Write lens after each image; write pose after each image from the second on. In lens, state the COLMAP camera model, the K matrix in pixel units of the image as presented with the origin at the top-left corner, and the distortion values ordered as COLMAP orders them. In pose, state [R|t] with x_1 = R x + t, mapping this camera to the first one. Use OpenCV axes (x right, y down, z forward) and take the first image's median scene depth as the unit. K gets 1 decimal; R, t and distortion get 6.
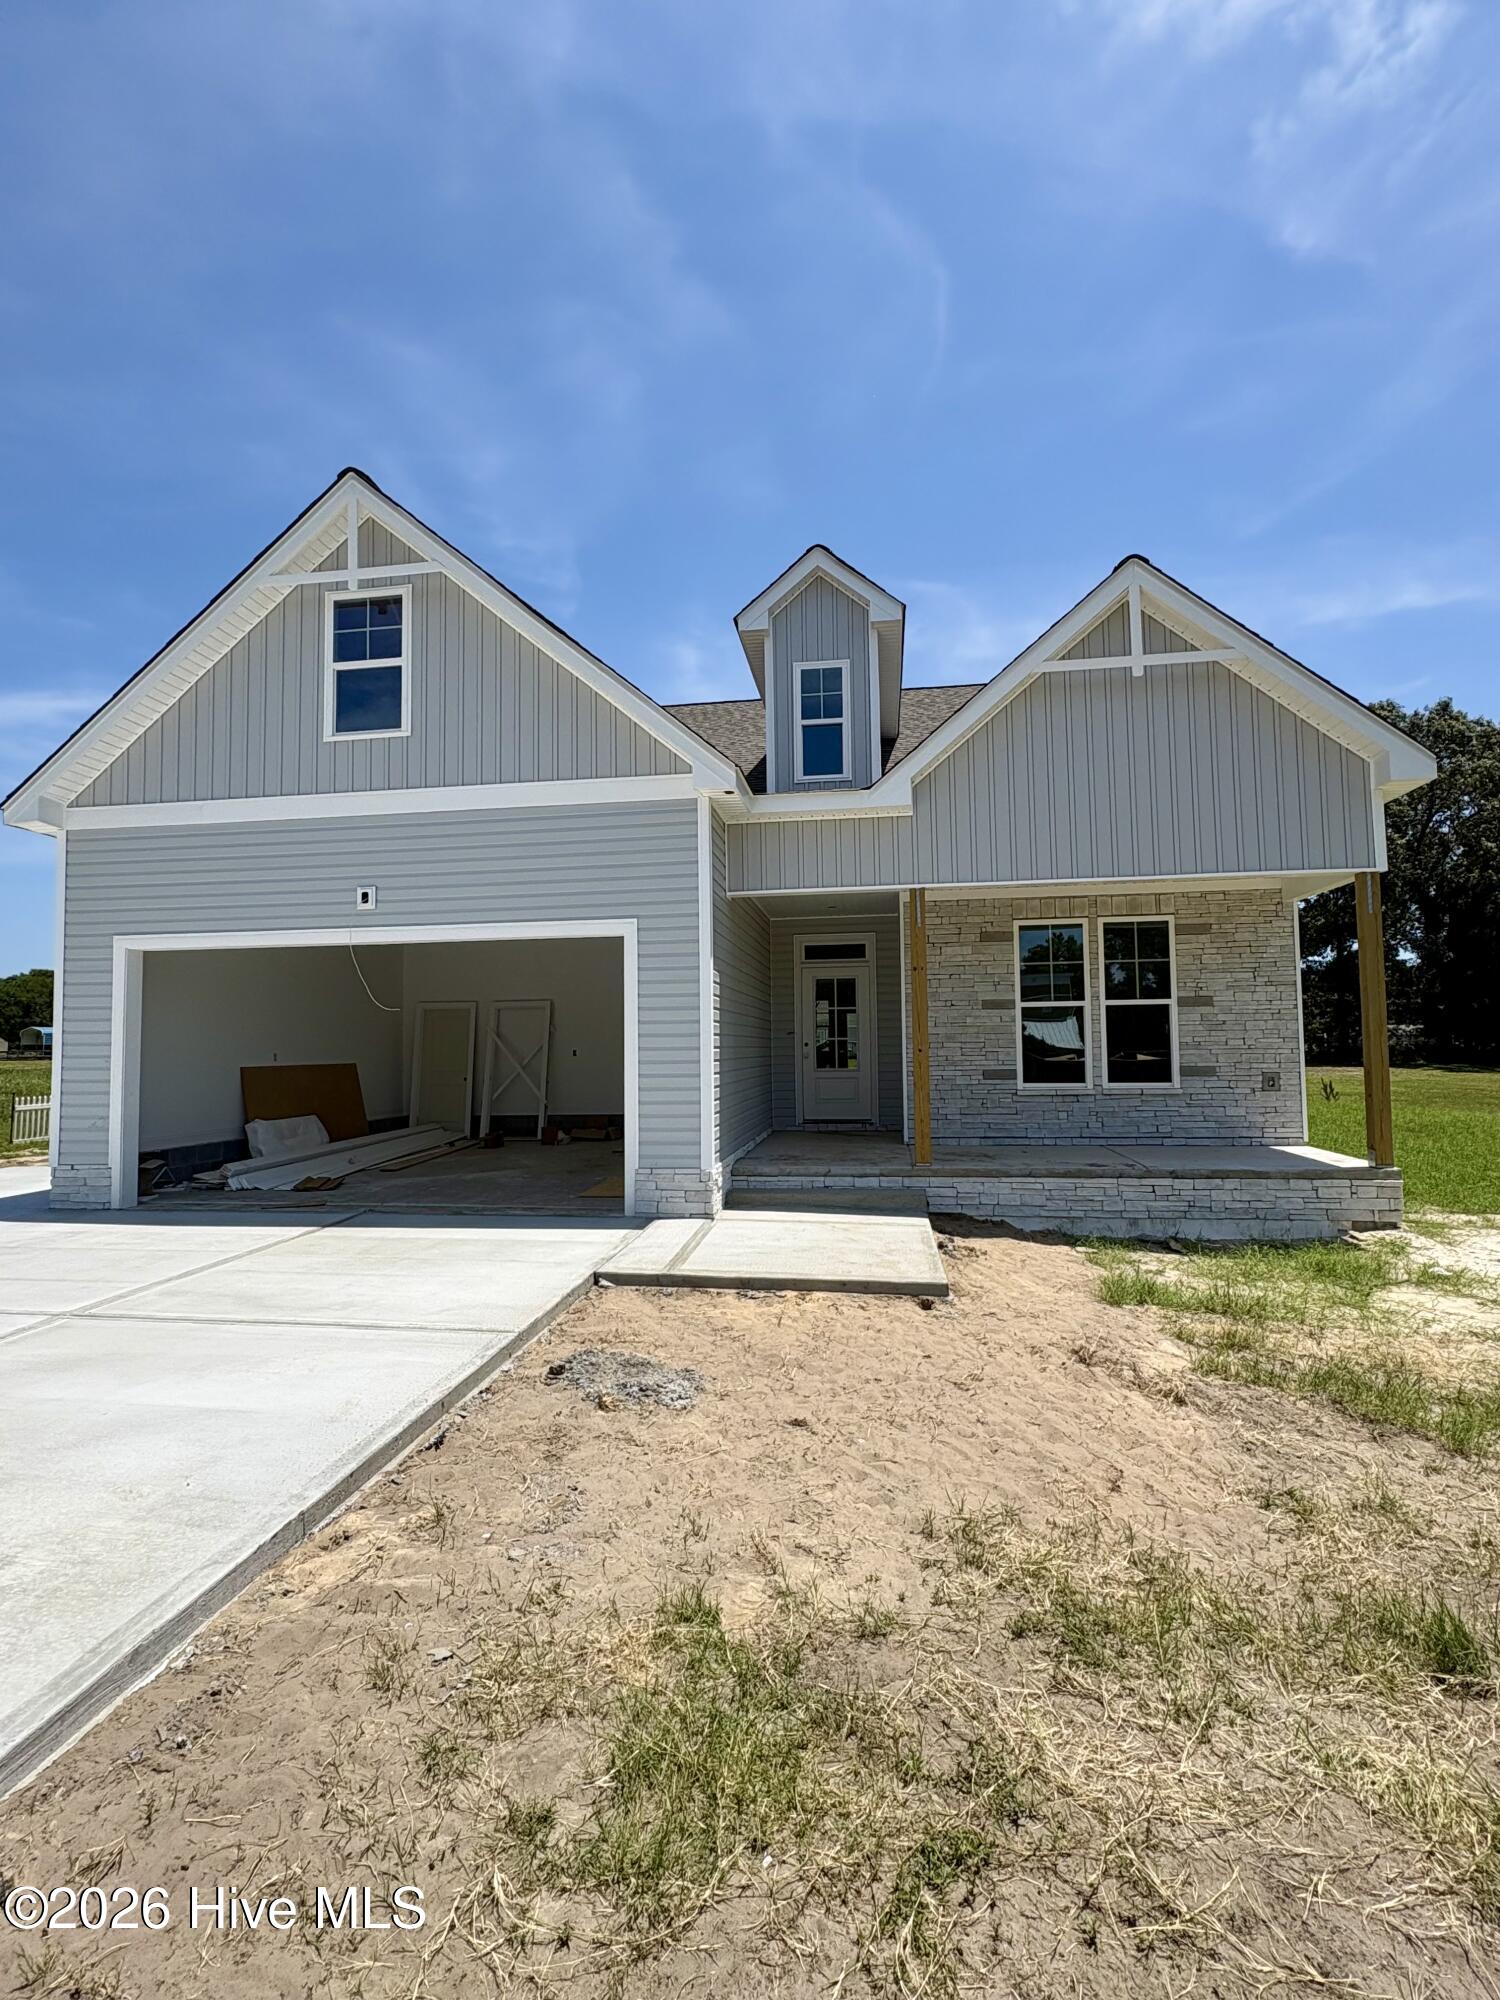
lens RADIAL K [[932.1, 0, 746.4], [0, 932.1, 998.0], [0, 0, 1]] dist [-0.003082, 0.002976]
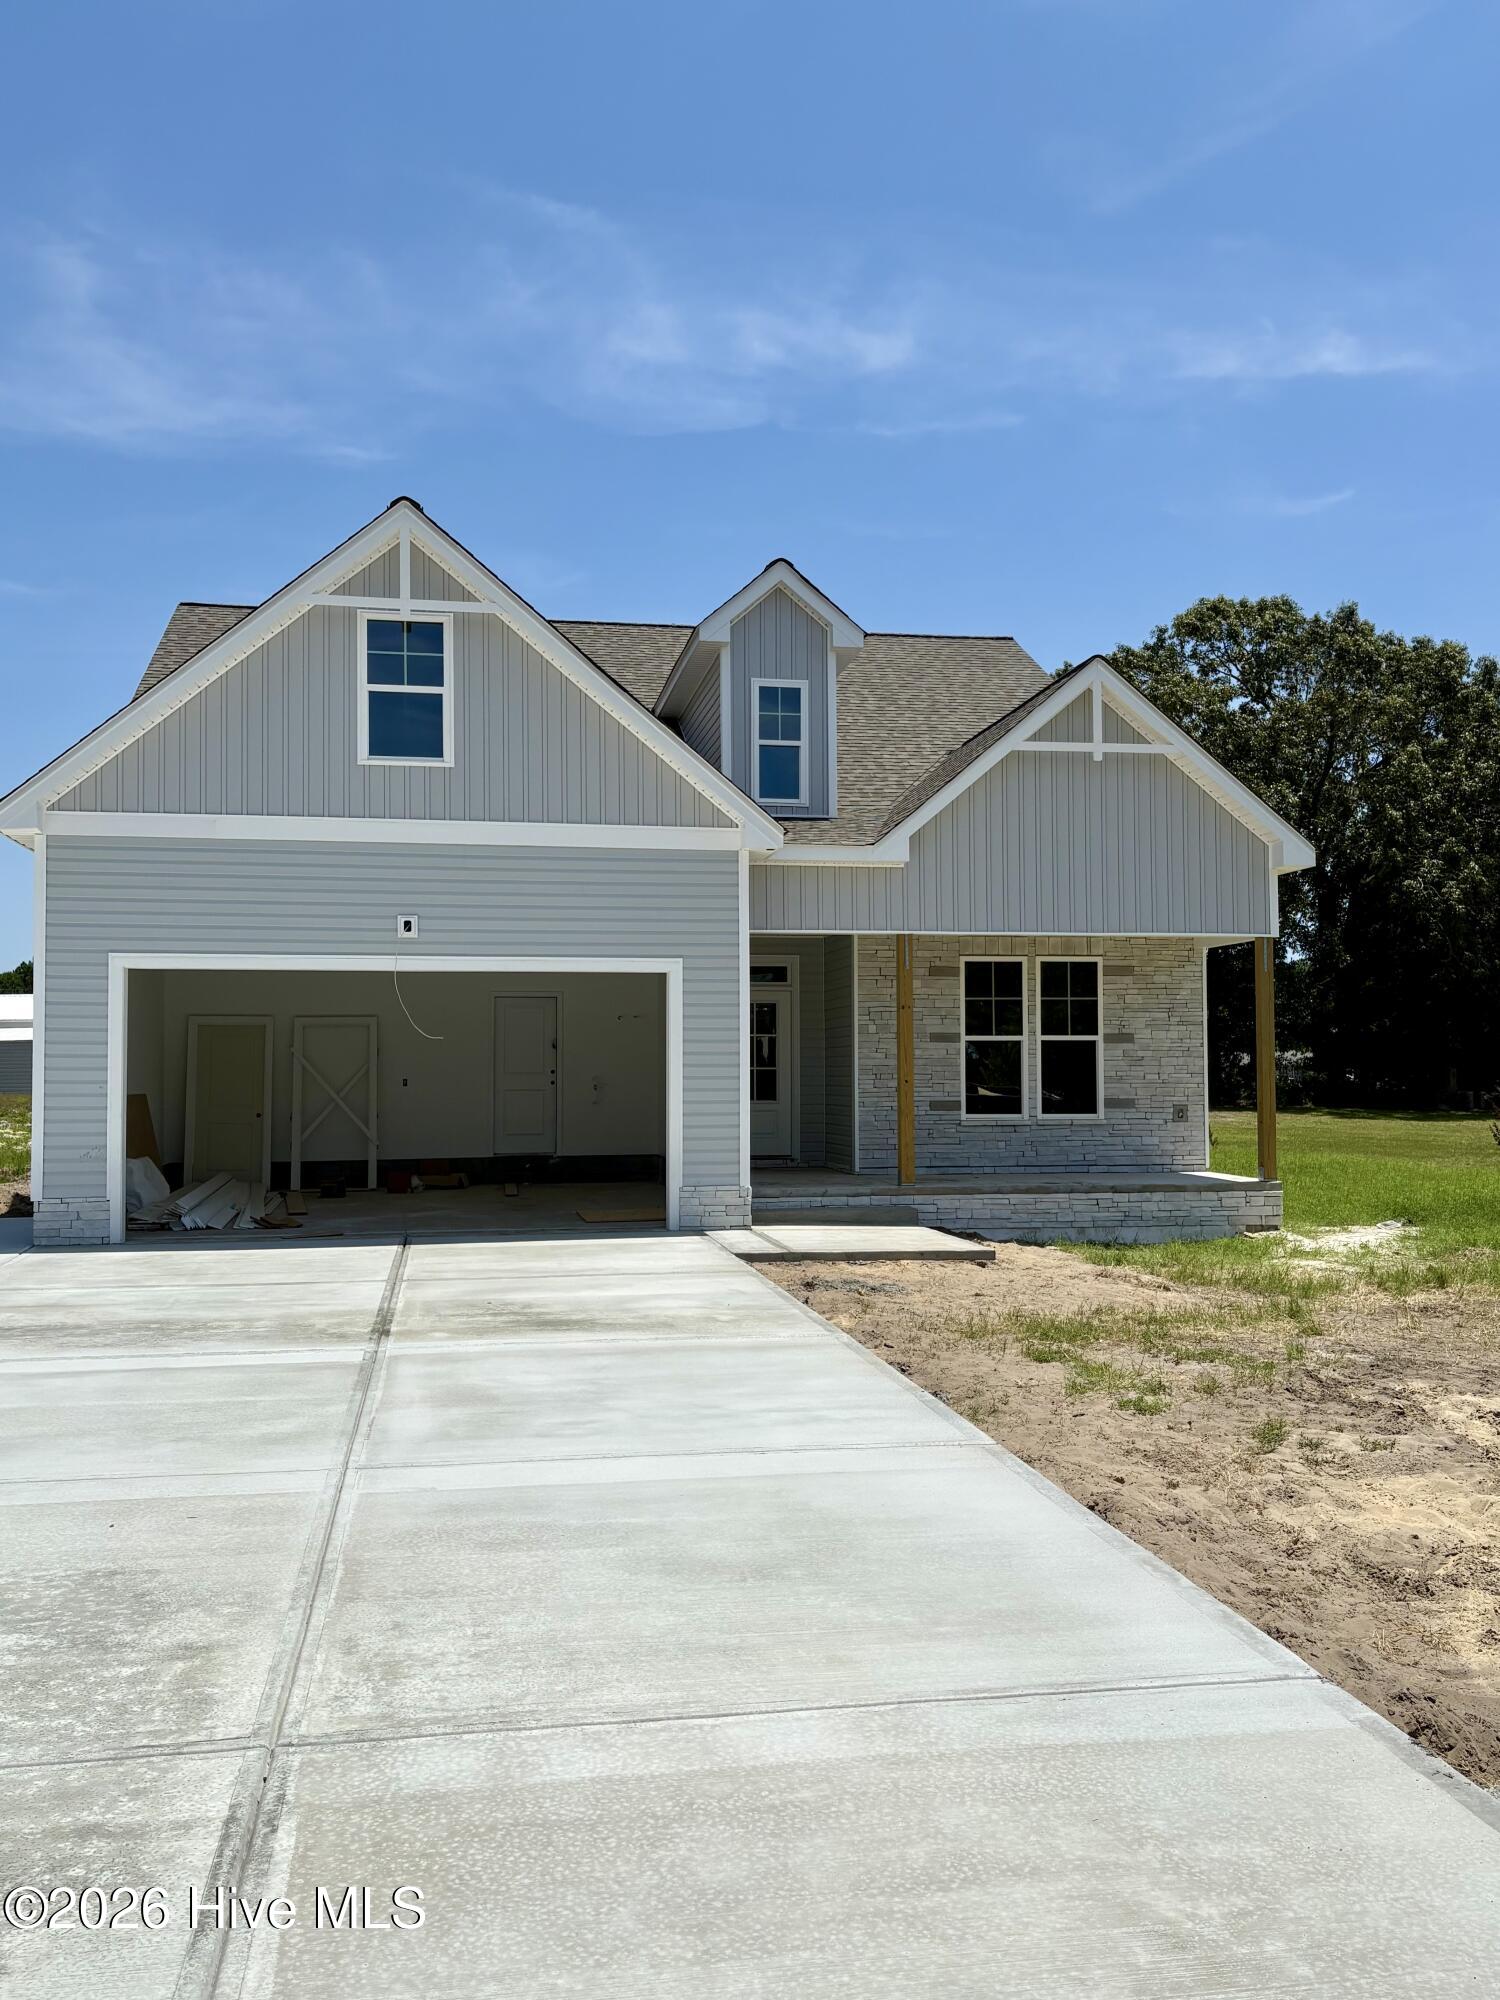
lens RADIAL K [[1736.7, 0, 748.9], [0, 1736.7, 1007.8], [0, 0, 1]] dist [0.086645, -0.016504]
pose [[0.950549, 0.021131, 0.309854, -0.546715], [-0.024994, 0.999651, 0.008501, -0.037722], [-0.309566, -0.015826, 0.950746, -0.777010]]
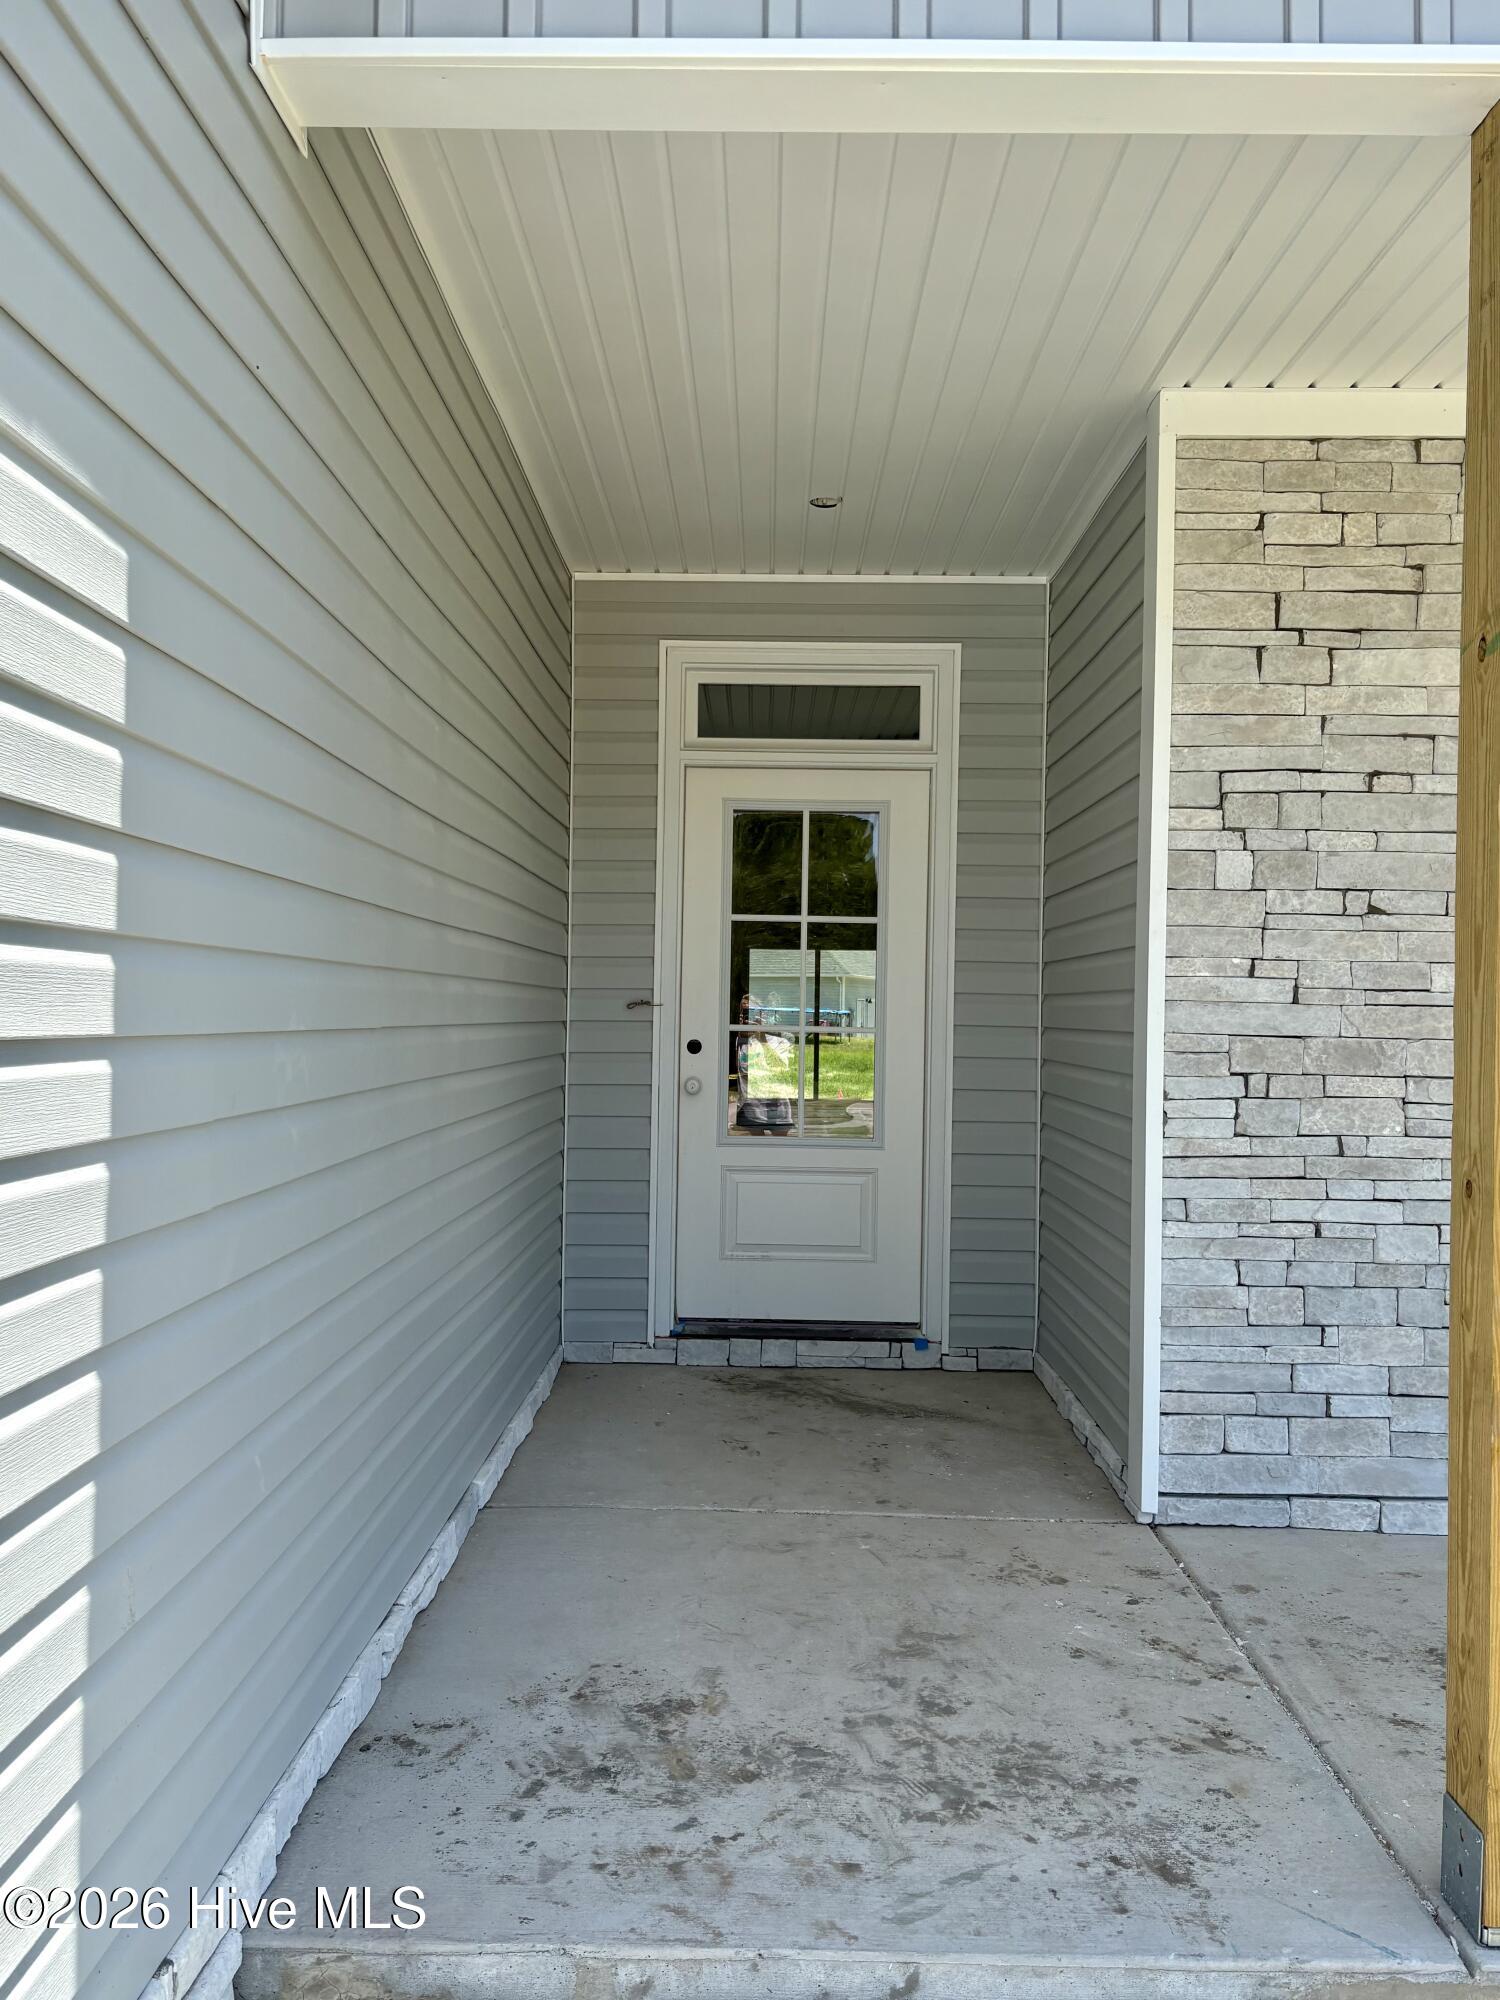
lens RADIAL K [[1574.0, 0, 753.1], [0, 1574.0, 1001.5], [0, 0, 1]] dist [0.003054, 0.000146]
pose [[0.990669, 0.024570, 0.134057, 0.023881], [-0.031422, 0.998293, 0.049239, 0.016273], [-0.132619, -0.052992, 0.989750, 0.670319]]
